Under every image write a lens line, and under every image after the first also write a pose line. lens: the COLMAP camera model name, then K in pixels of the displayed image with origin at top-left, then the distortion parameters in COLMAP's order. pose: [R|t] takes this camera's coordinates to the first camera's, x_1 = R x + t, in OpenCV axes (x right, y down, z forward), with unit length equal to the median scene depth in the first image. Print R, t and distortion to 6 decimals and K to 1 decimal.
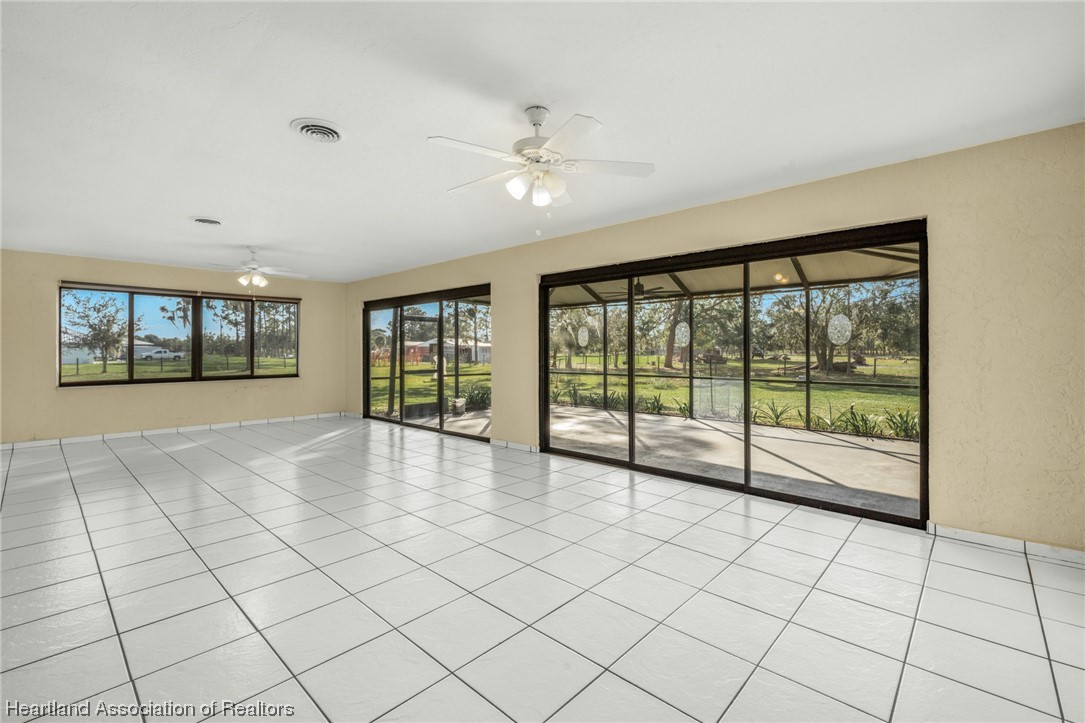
lens RADIAL K [[467.5, 0, 544.9], [0, 467.5, 352.3], [0, 0, 1]] dist [-0.000350, 0.000274]
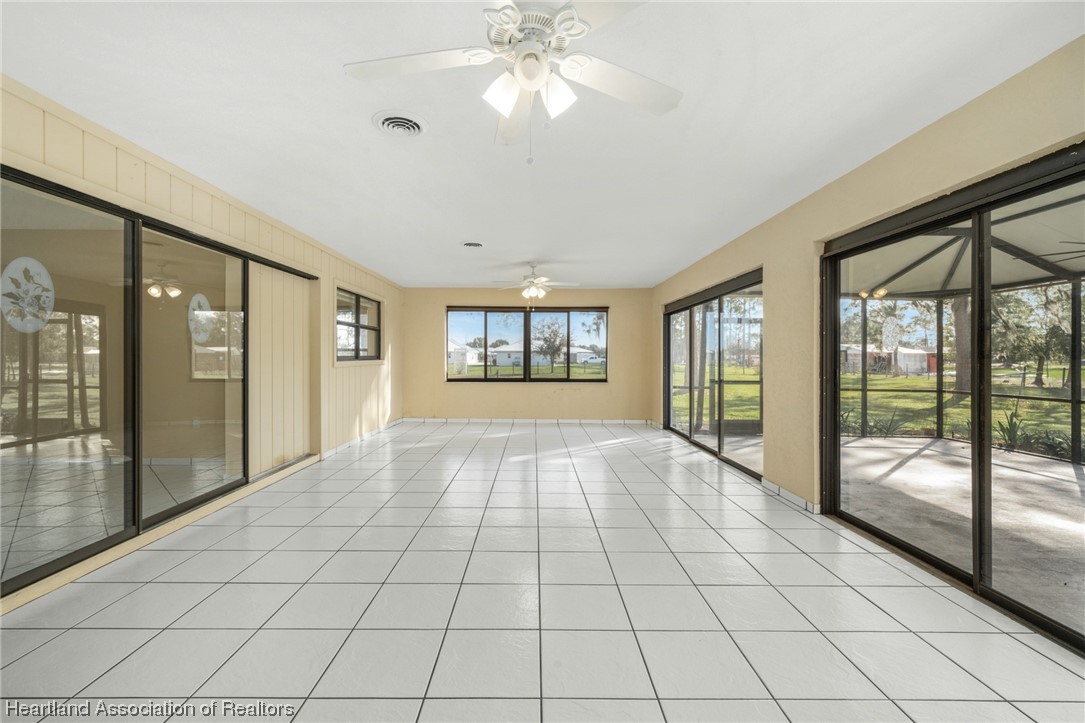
lens RADIAL K [[467.5, 0, 541.0], [0, 467.5, 360.4], [0, 0, 1]] dist [-0.000350, 0.000274]
pose [[0.674990, 0.011031, -0.737744, 0.139134], [-0.010155, 0.999932, 0.005660, -0.000442], [0.737757, 0.003671, 0.675057, 0.181419]]
